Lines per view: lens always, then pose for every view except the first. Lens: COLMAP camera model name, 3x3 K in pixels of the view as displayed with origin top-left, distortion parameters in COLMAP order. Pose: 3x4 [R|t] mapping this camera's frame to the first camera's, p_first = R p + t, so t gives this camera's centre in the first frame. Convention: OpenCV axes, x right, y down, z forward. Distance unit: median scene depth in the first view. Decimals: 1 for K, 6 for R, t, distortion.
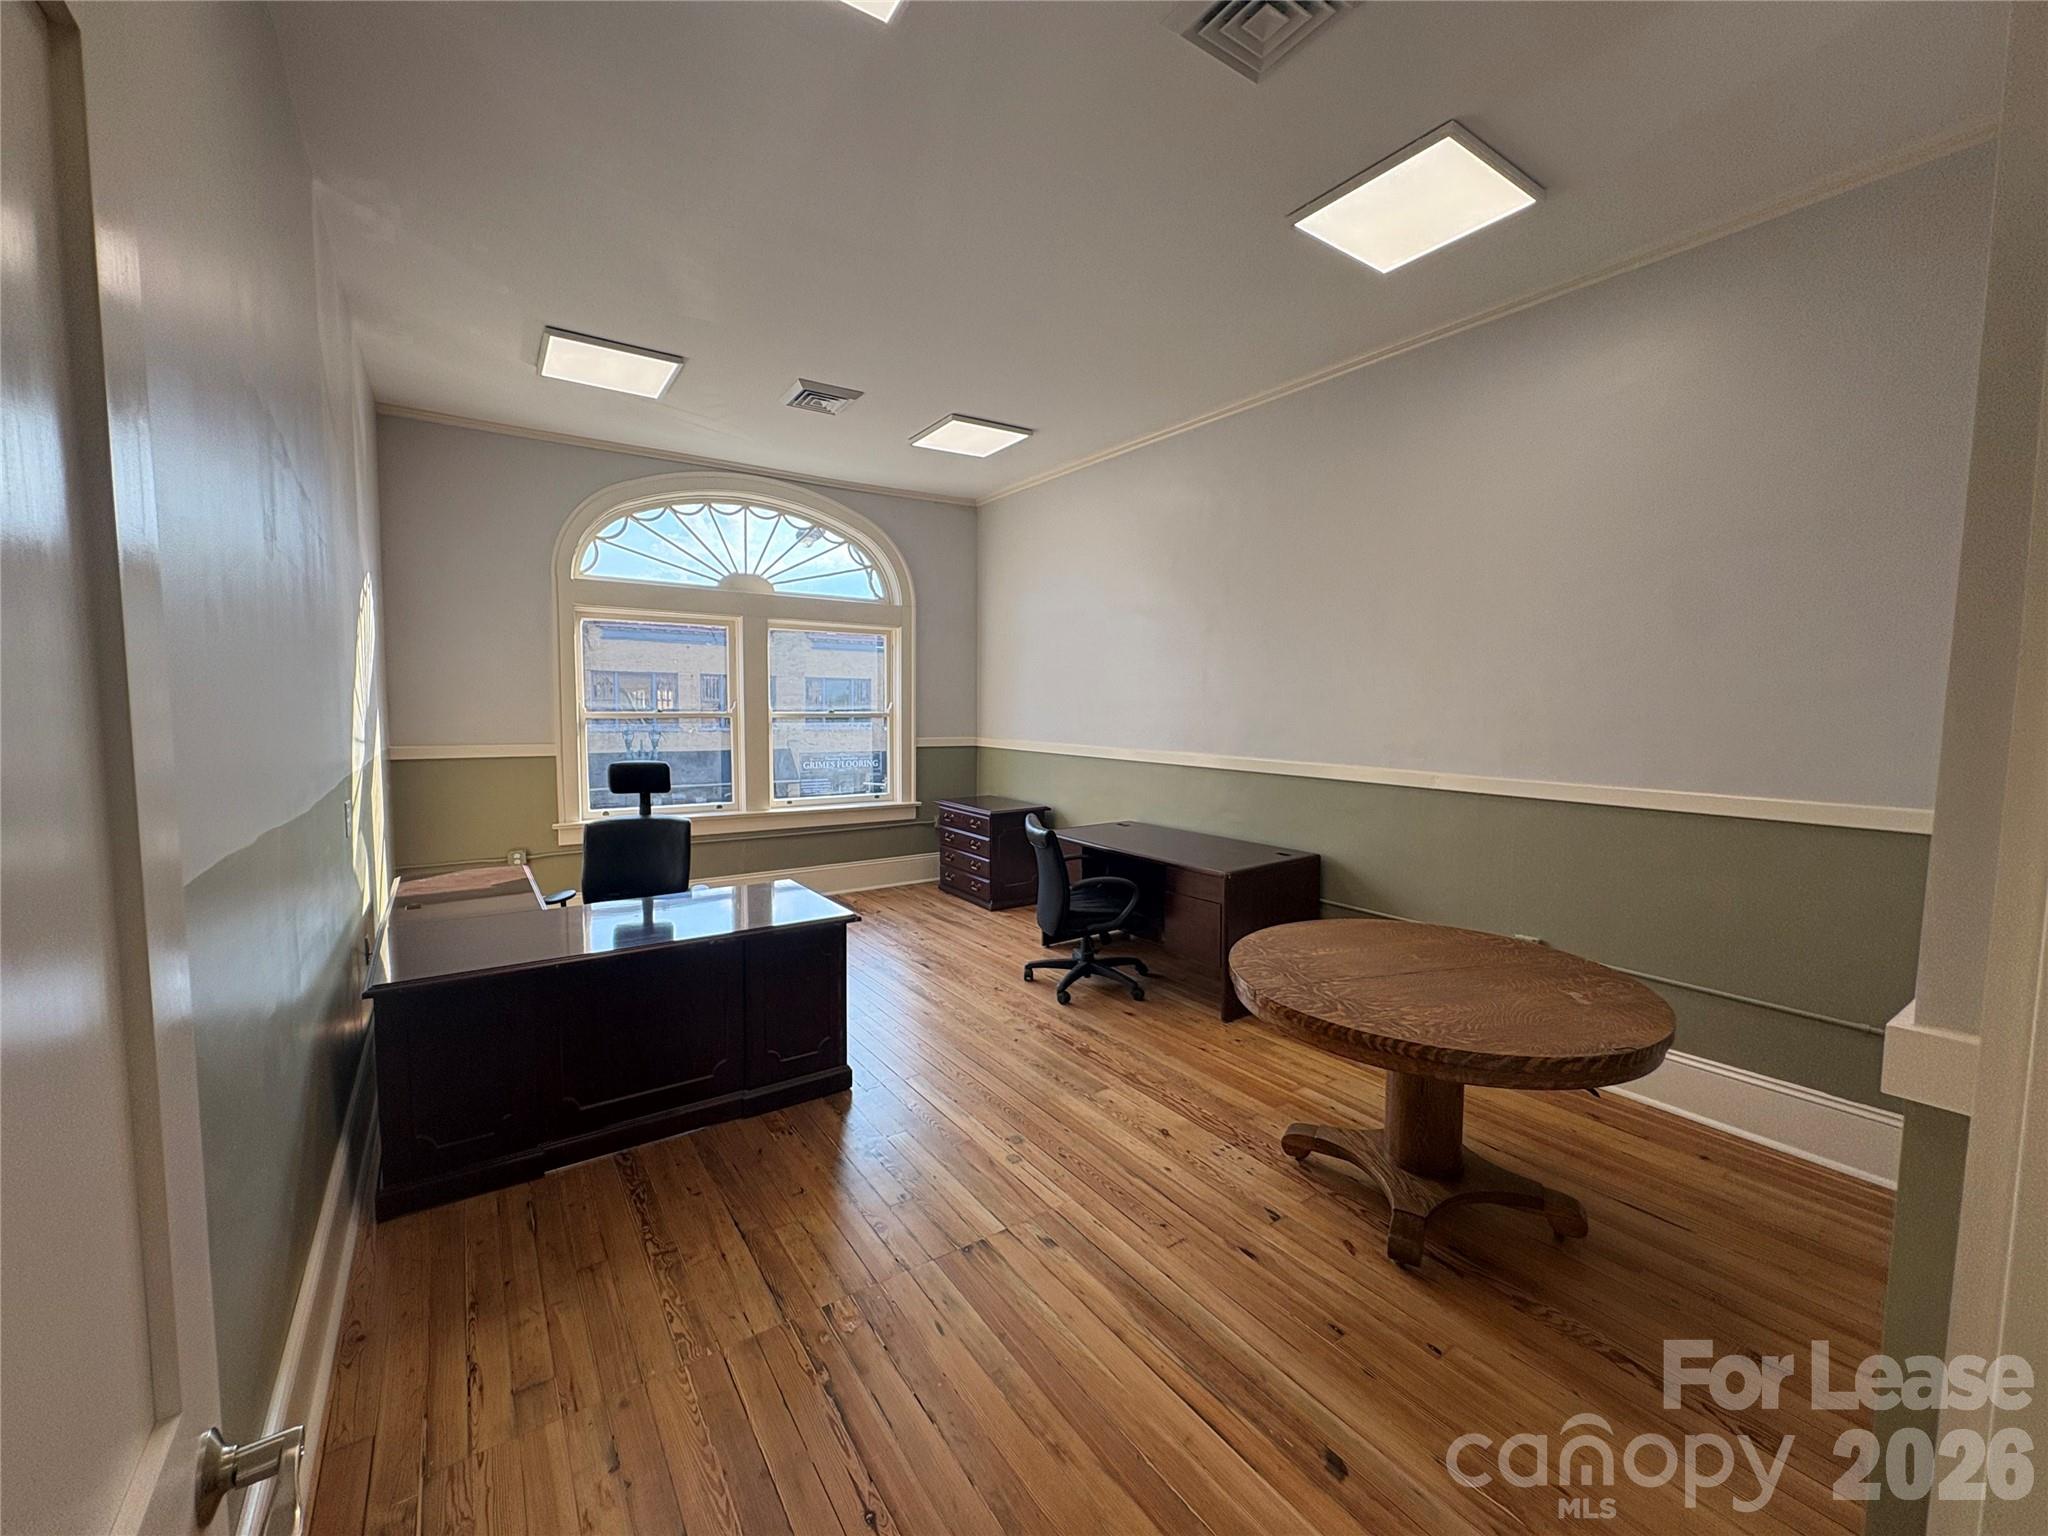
lens RADIAL K [[831.9, 0, 1016.5], [0, 831.9, 770.4], [0, 0, 1]] dist [-0.000145, 0.000074]
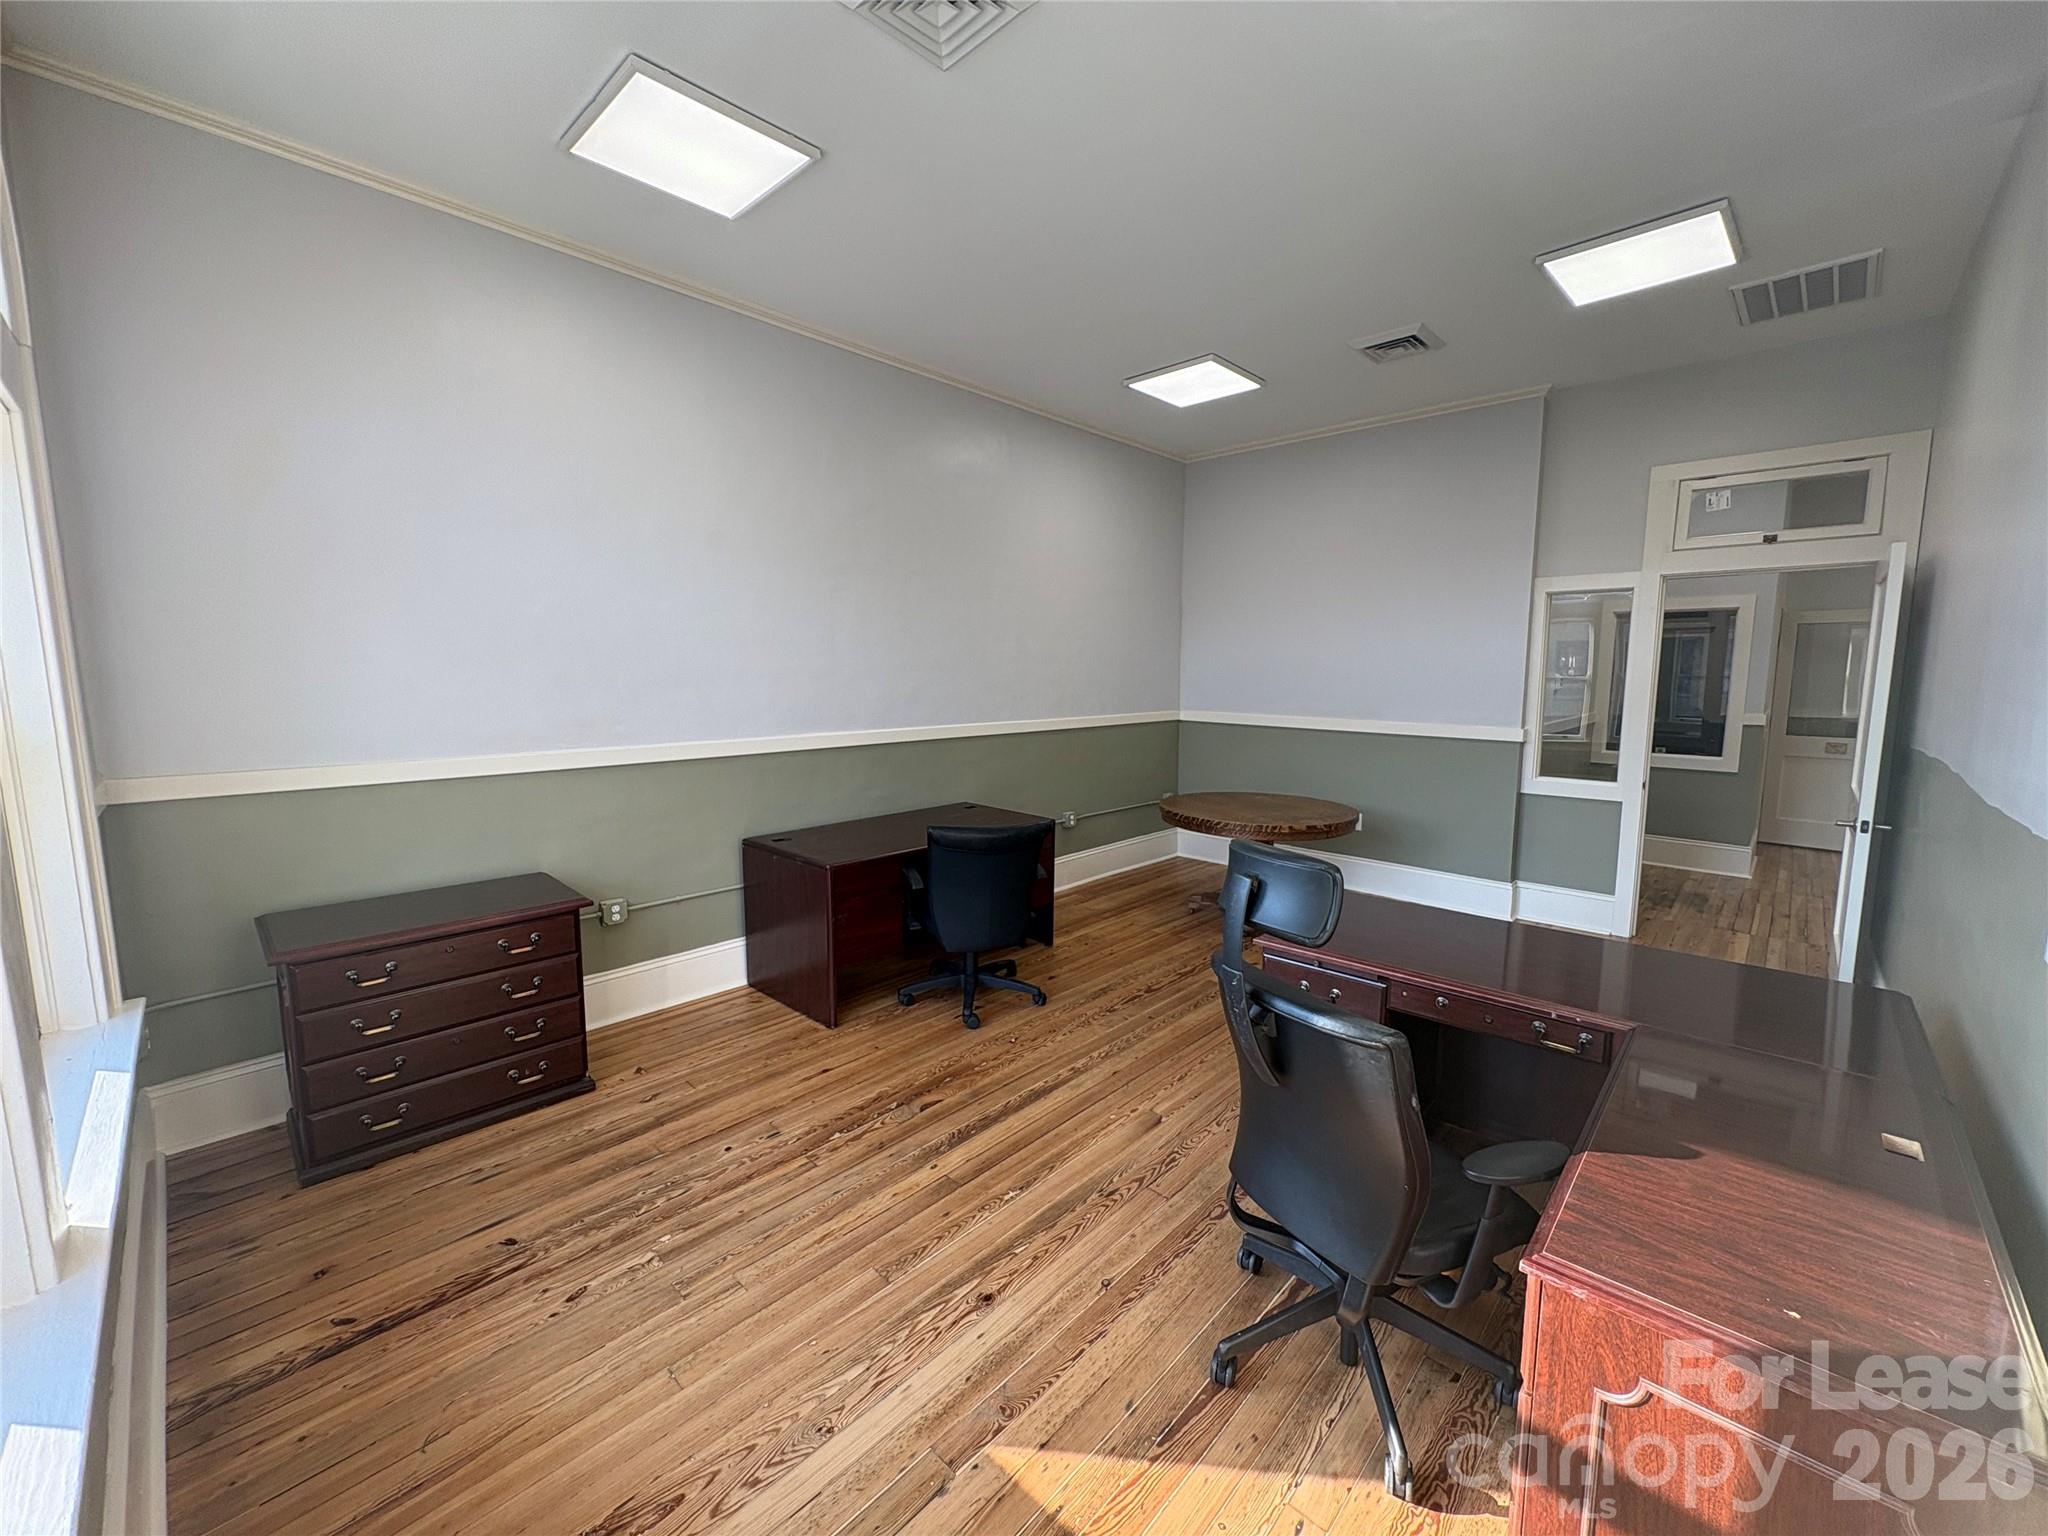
lens RADIAL K [[815.0, 0, 1022.3], [0, 815.0, 767.7], [0, 0, 1]] dist [-0.001154, -0.000046]
pose [[-0.219636, -0.116877, 0.968555, -0.828396], [0.082886, 0.986973, 0.137895, -0.107949], [-0.972054, 0.110567, -0.207087, 1.260242]]
